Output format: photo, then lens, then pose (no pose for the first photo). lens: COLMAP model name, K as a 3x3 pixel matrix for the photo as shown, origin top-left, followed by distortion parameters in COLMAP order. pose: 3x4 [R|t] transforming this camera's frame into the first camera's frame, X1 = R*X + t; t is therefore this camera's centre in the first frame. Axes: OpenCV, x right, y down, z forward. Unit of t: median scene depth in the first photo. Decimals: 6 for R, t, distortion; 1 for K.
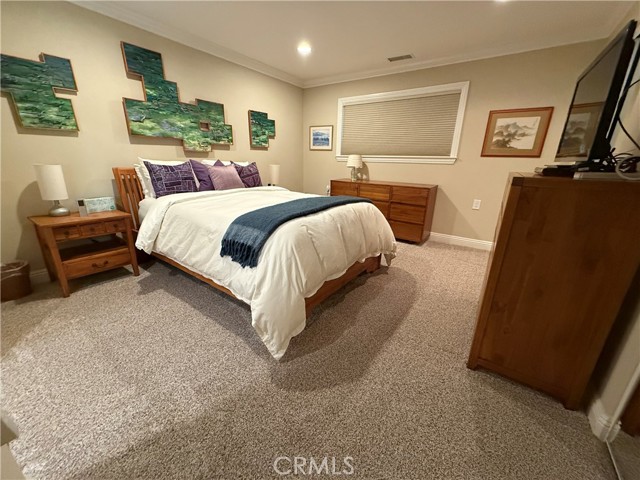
lens RADIAL K [[250.7, 0, 320.0], [0, 250.7, 240.0], [0, 0, 1]] dist [0.001271, -0.000133]
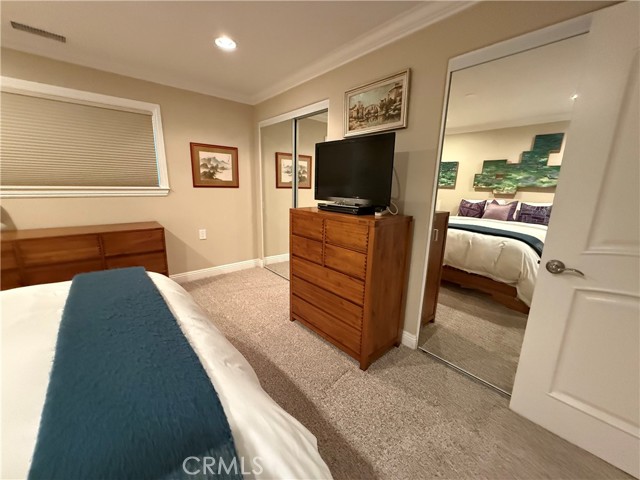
lens RADIAL K [[250.7, 0, 320.0], [0, 250.7, 240.0], [0, 0, 1]] dist [0.001271, -0.000133]
pose [[0.249117, -0.213916, 0.944553, -0.206908], [0.298289, 0.944836, 0.135309, -0.133127], [-0.921393, 0.248042, 0.299183, 0.330137]]
